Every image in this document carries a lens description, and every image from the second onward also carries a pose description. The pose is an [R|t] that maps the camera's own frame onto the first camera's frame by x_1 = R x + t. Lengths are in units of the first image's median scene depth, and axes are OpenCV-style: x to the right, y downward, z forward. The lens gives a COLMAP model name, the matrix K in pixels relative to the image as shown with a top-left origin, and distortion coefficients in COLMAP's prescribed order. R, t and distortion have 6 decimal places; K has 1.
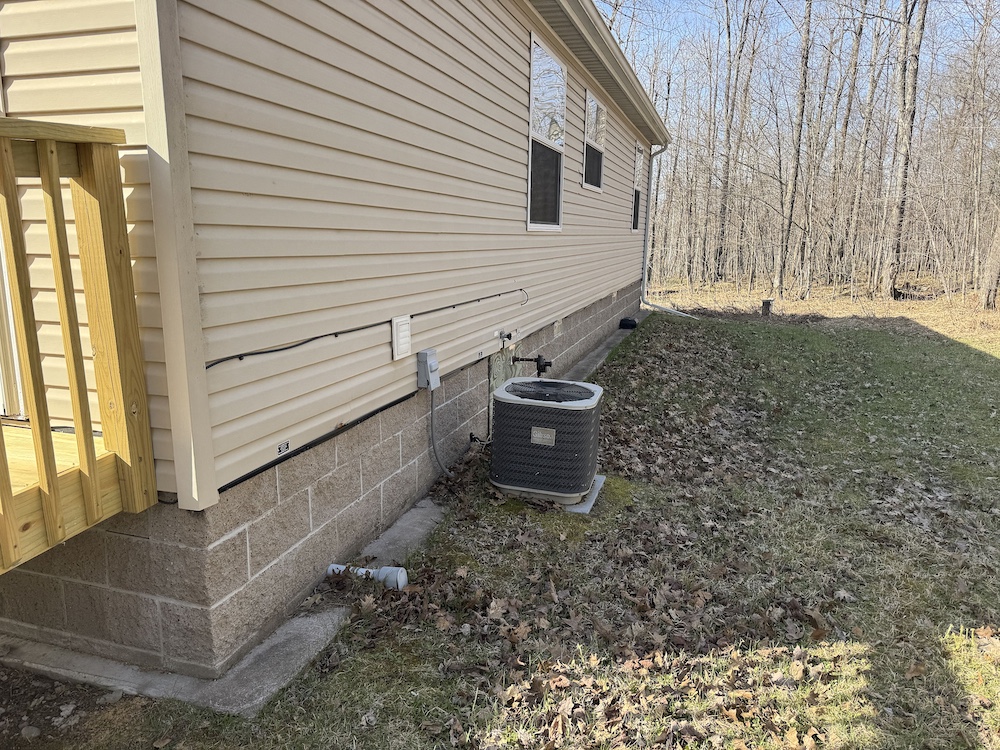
lens RADIAL K [[707.8, 0, 501.8], [0, 707.8, 381.1], [0, 0, 1]] dist [0.009176, -0.006087]
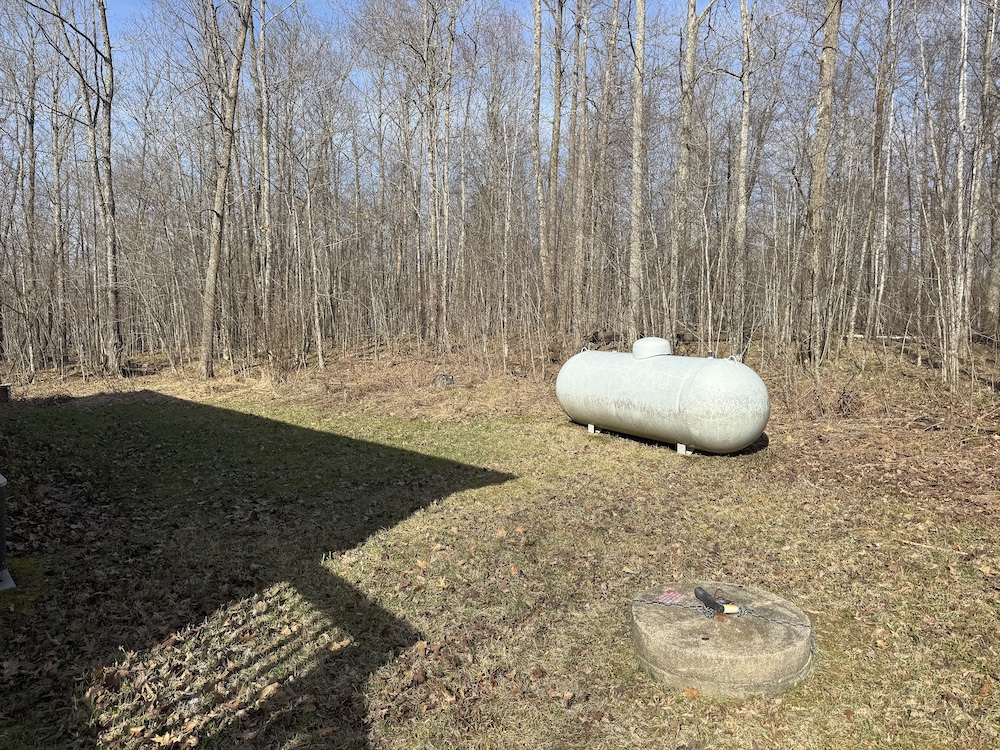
lens RADIAL K [[707.8, 0, 500.0], [0, 707.8, 373.1], [0, 0, 1]] dist [0.009176, -0.006087]
pose [[0.519444, -0.079044, 0.850841, -0.403520], [0.182526, 0.982995, -0.020113, 0.031866], [-0.834783, 0.165748, 0.525038, -0.209128]]
